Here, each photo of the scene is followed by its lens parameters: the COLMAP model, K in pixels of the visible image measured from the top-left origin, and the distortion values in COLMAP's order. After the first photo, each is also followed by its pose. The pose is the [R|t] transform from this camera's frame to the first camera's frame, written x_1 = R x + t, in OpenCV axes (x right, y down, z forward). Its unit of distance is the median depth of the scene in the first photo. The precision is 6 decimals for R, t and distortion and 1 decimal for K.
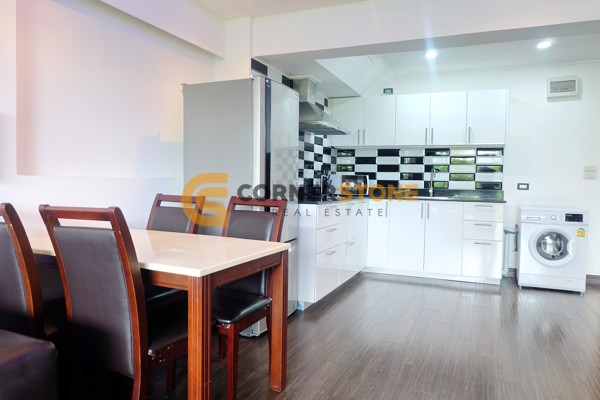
lens RADIAL K [[420.1, 0, 305.3], [0, 420.1, 197.3], [0, 0, 1]] dist [-0.058145, 0.075151]
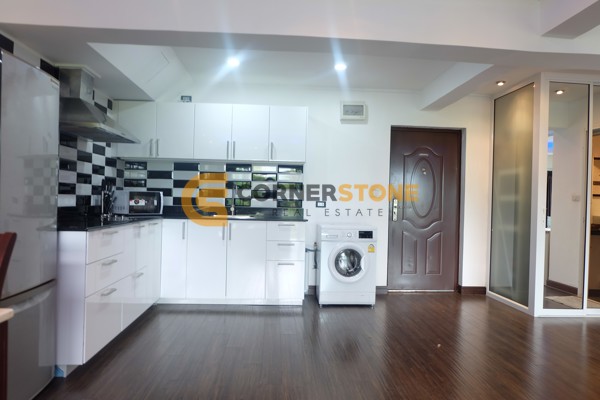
lens RADIAL K [[420.1, 0, 305.3], [0, 420.1, 197.3], [0, 0, 1]] dist [-0.058145, 0.075151]
pose [[0.893183, 0.004243, 0.449674, 0.027797], [0.011529, 0.999411, -0.032331, -0.010560], [-0.449546, 0.034062, 0.892608, 0.100814]]
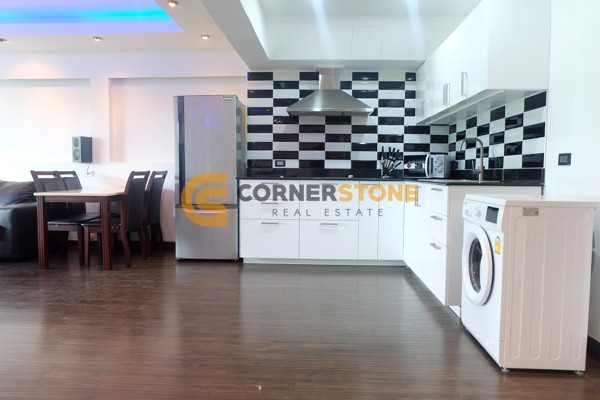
lens RADIAL K [[418.0, 0, 302.1], [0, 418.0, 195.6], [0, 0, 1]] dist [-0.001061, 0.001731]
pose [[0.329458, 0.036854, -0.943451, 0.904828], [-0.031980, 0.999100, 0.027861, 0.015058], [0.943628, 0.020993, 0.330341, 0.518116]]
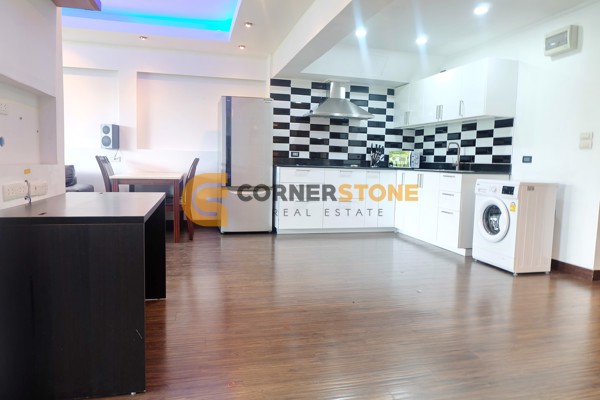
lens RADIAL K [[418.0, 0, 302.1], [0, 418.0, 195.6], [0, 0, 1]] dist [-0.001061, 0.001731]
pose [[0.604172, 0.063834, -0.794293, 0.950676], [-0.042920, 0.997946, 0.047554, 0.030299], [0.795697, 0.005360, 0.605671, 0.060643]]
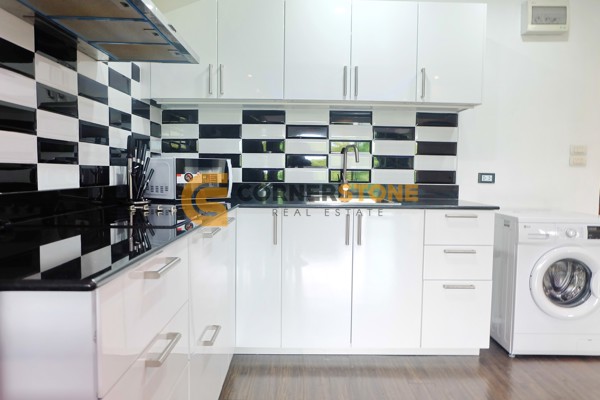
lens RADIAL K [[430.0, 0, 300.0], [0, 430.0, 200.0], [0, 0, 1]] dist [-0.057590, -0.000884]
pose [[0.920150, -0.034767, 0.390020, 0.028781], [0.020894, 0.998991, 0.039757, -0.024357], [-0.391009, -0.028433, 0.919948, 0.532055]]
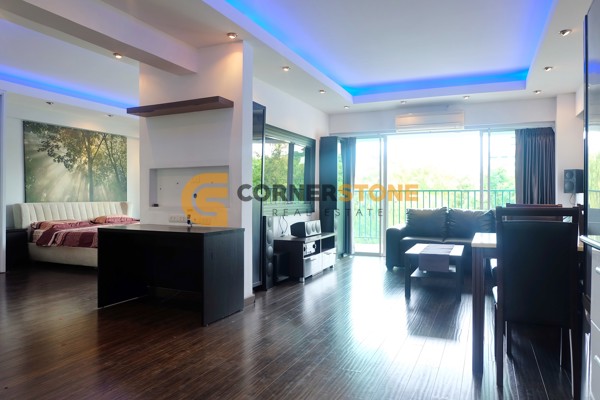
lens RADIAL K [[420.1, 0, 305.3], [0, 420.1, 197.3], [0, 0, 1]] dist [-0.058145, 0.075151]
pose [[-0.998845, -0.022209, 0.042617, 0.169441], [-0.020370, 0.998863, 0.043099, -0.021968], [-0.043526, 0.042181, -0.998161, 0.928409]]
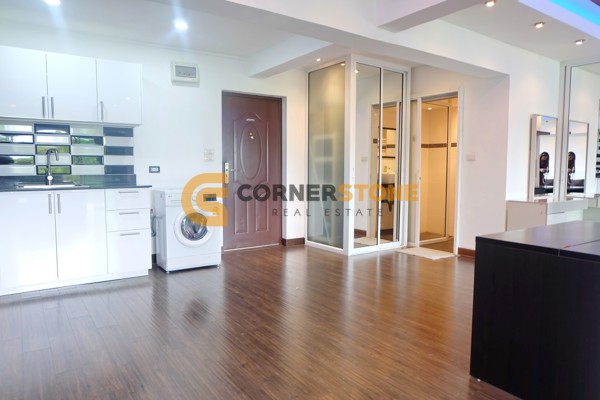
lens RADIAL K [[418.0, 0, 302.1], [0, 418.0, 195.6], [0, 0, 1]] dist [-0.001061, 0.001731]
pose [[0.546854, -0.076916, 0.833687, -0.105541], [0.042716, 0.997037, 0.063968, -0.012927], [-0.836138, 0.000631, 0.548519, 0.176500]]
